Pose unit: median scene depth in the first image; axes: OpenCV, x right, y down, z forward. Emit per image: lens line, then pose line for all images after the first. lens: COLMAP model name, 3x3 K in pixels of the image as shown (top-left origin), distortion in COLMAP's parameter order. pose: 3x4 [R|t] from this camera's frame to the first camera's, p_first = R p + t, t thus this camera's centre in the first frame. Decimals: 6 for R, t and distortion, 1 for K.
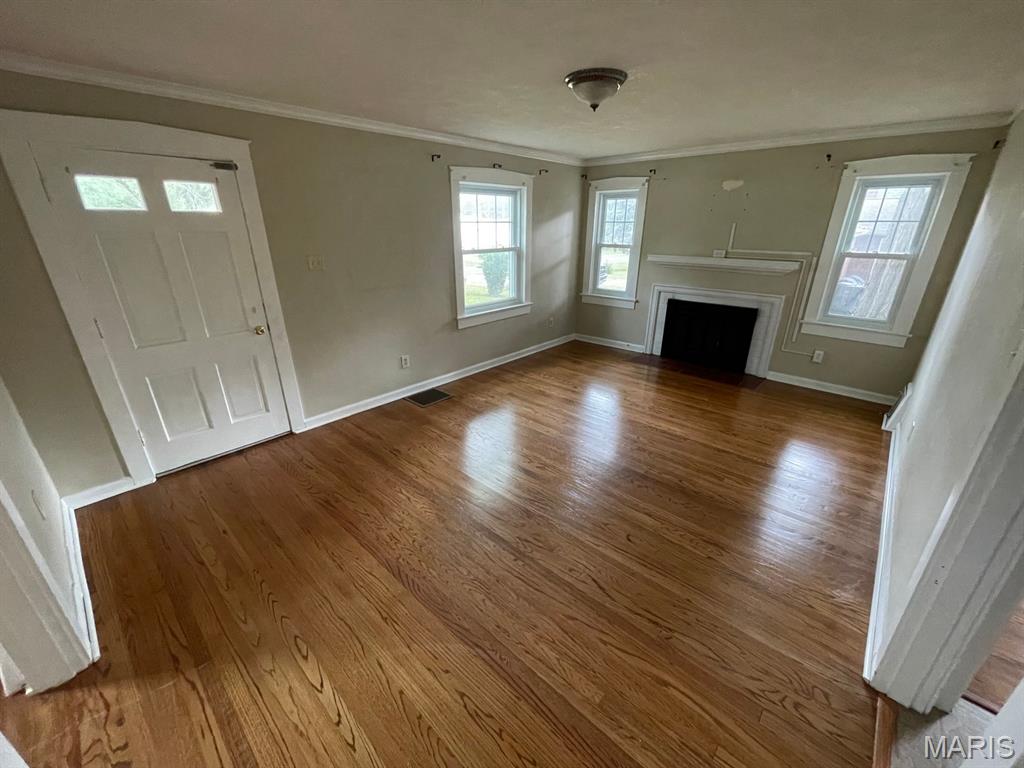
lens RADIAL K [[413.8, 0, 519.0], [0, 413.8, 389.6], [0, 0, 1]] dist [-0.003015, 0.000029]
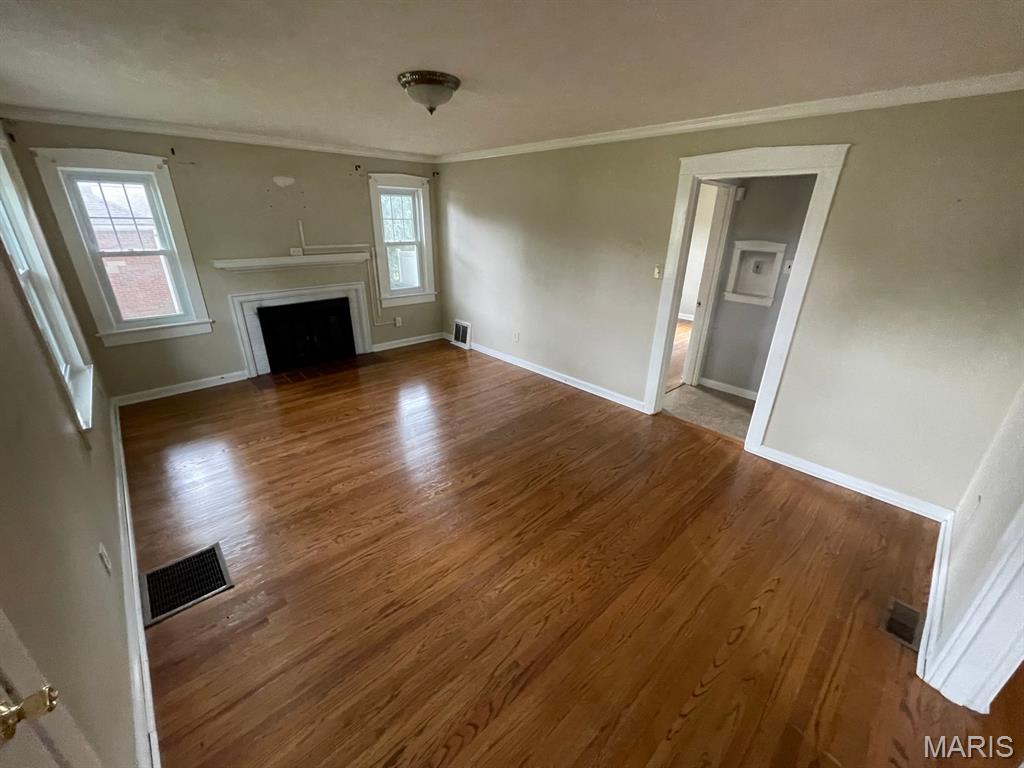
lens RADIAL K [[413.8, 0, 504.9], [0, 413.8, 388.3], [0, 0, 1]] dist [-0.003015, 0.000029]
pose [[0.092714, -0.380588, 0.920085, -0.508381], [0.358545, 0.874836, 0.325742, -0.191546], [-0.928897, 0.299691, 0.217568, 0.434323]]
